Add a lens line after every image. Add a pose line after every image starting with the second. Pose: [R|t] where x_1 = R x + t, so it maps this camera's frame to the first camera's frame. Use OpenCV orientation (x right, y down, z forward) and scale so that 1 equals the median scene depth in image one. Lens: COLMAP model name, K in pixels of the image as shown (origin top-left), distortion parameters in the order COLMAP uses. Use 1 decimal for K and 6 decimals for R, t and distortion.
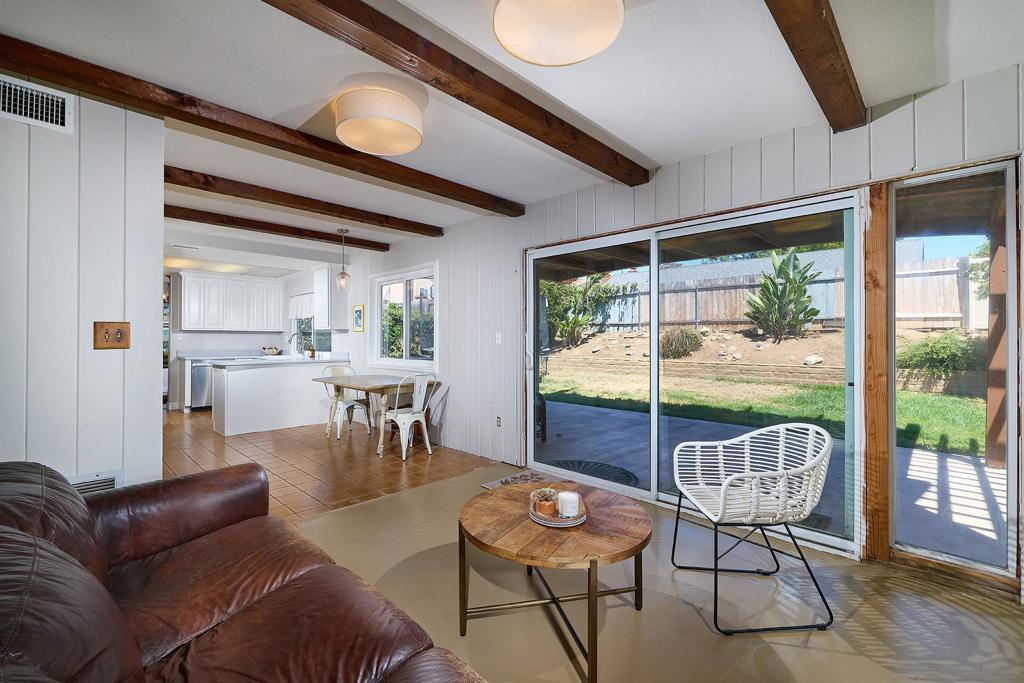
lens RADIAL K [[446.0, 0, 511.5], [0, 446.0, 338.6], [0, 0, 1]] dist [0.011221, -0.000151]
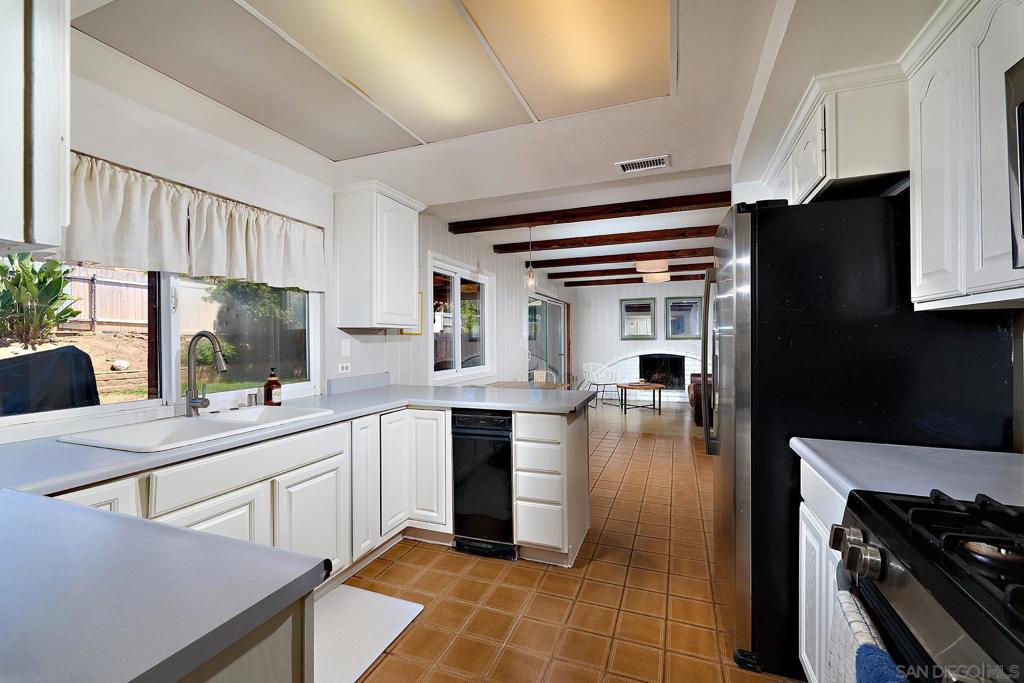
lens RADIAL K [[446.0, 0, 504.1], [0, 446.0, 338.7], [0, 0, 1]] dist [0.011221, -0.000151]
pose [[-0.388193, 0.003432, 0.921572, -0.528084], [0.002032, 0.999994, -0.002868, -0.004184], [-0.921576, 0.000759, -0.388197, 0.618516]]
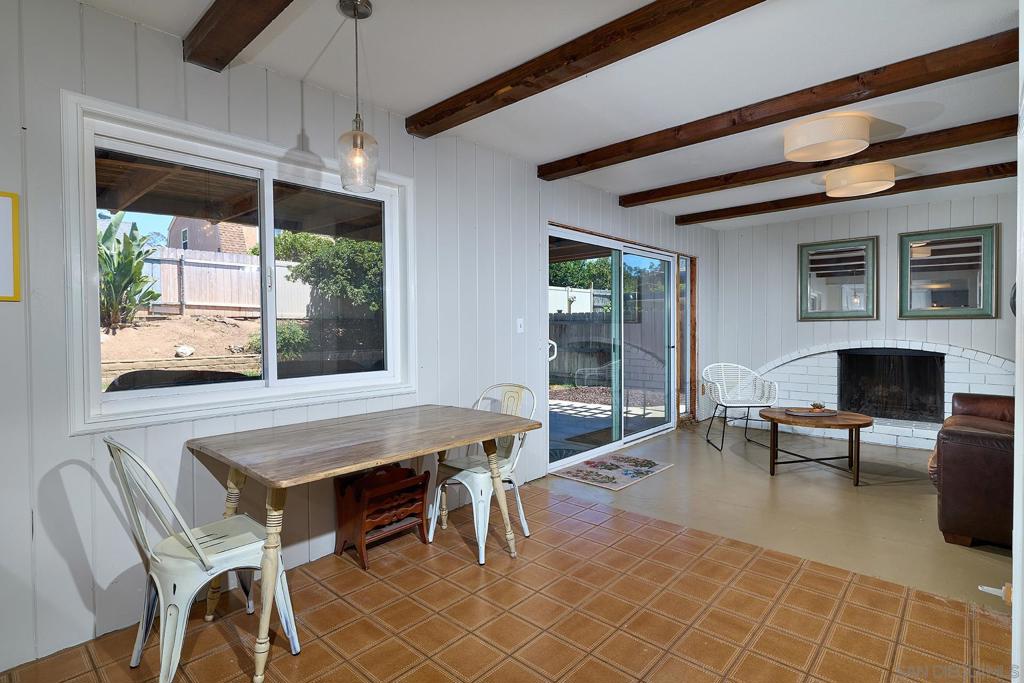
lens RADIAL K [[514.9, 0, 504.8], [0, 514.9, 334.6], [0, 0, 1]] dist [0.001901, -0.000781]
pose [[-0.027492, -0.017416, 0.999470, -0.349990], [0.004256, 0.999837, 0.017539, -0.000258], [-0.999613, 0.004736, -0.027413, 0.402493]]
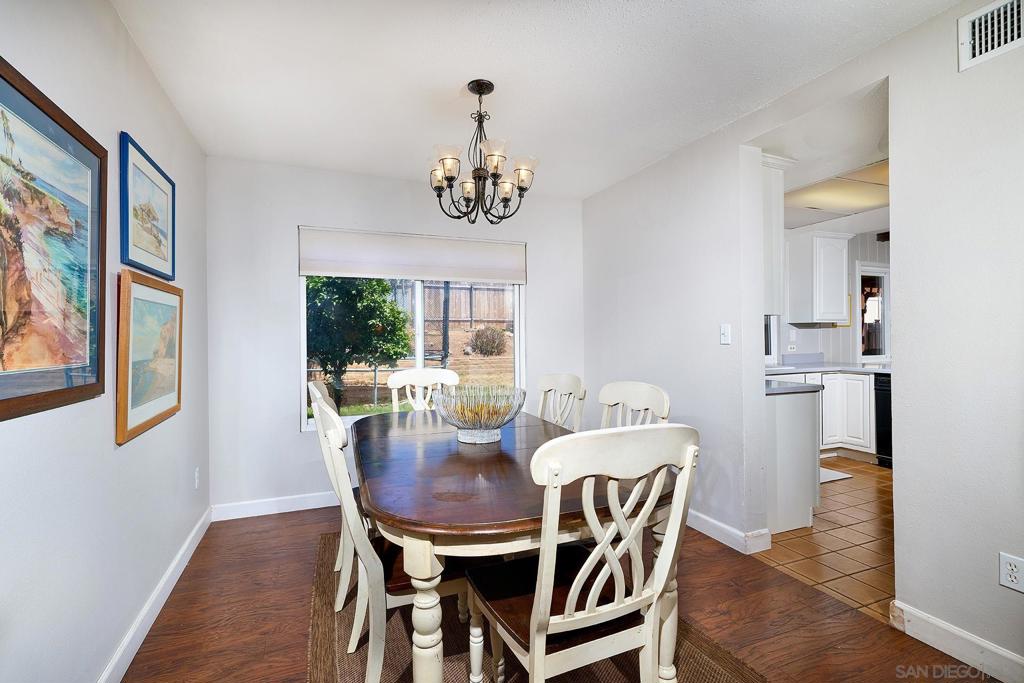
lens RADIAL K [[474.7, 0, 506.8], [0, 474.7, 336.5], [0, 0, 1]] dist [-0.000001, 0.000062]
pose [[0.396529, -0.006461, 0.917999, -0.757955], [0.008979, 0.999955, 0.003160, -0.002872], [-0.917978, 0.006989, 0.396569, 0.670560]]
